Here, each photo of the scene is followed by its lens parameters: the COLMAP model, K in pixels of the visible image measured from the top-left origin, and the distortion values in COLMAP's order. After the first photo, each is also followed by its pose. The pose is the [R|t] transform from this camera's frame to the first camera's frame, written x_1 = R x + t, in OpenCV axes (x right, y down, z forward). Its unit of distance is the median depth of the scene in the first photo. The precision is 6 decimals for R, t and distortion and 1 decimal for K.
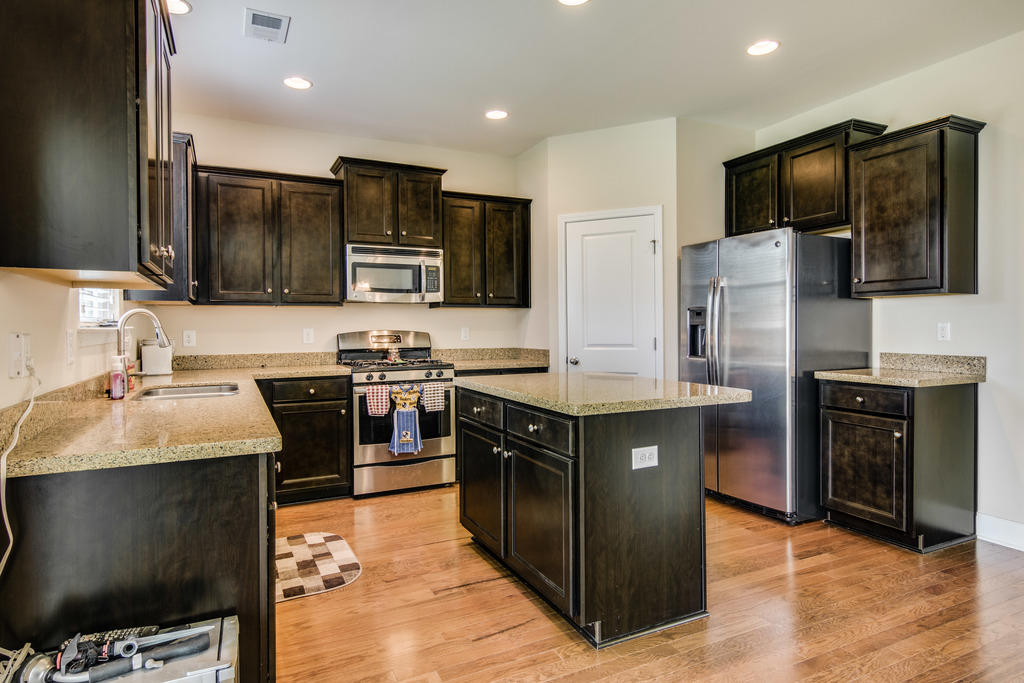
lens RADIAL K [[538.5, 0, 510.9], [0, 538.5, 333.8], [0, 0, 1]] dist [-0.000646, -0.000211]
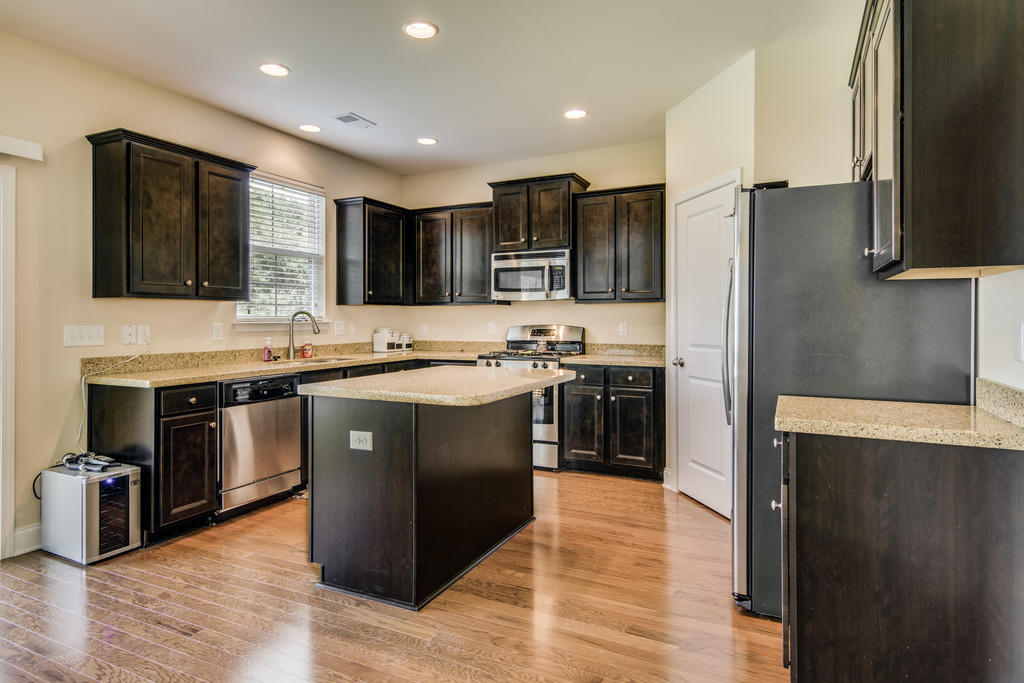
lens RADIAL K [[532.3, 0, 509.5], [0, 532.3, 318.7], [0, 0, 1]] dist [0.006203, 0.001133]
pose [[0.657593, 0.001658, -0.753372, 0.605740], [-0.010207, 0.999925, -0.006709, -0.011110], [0.753304, 0.012101, 0.657561, 0.228202]]
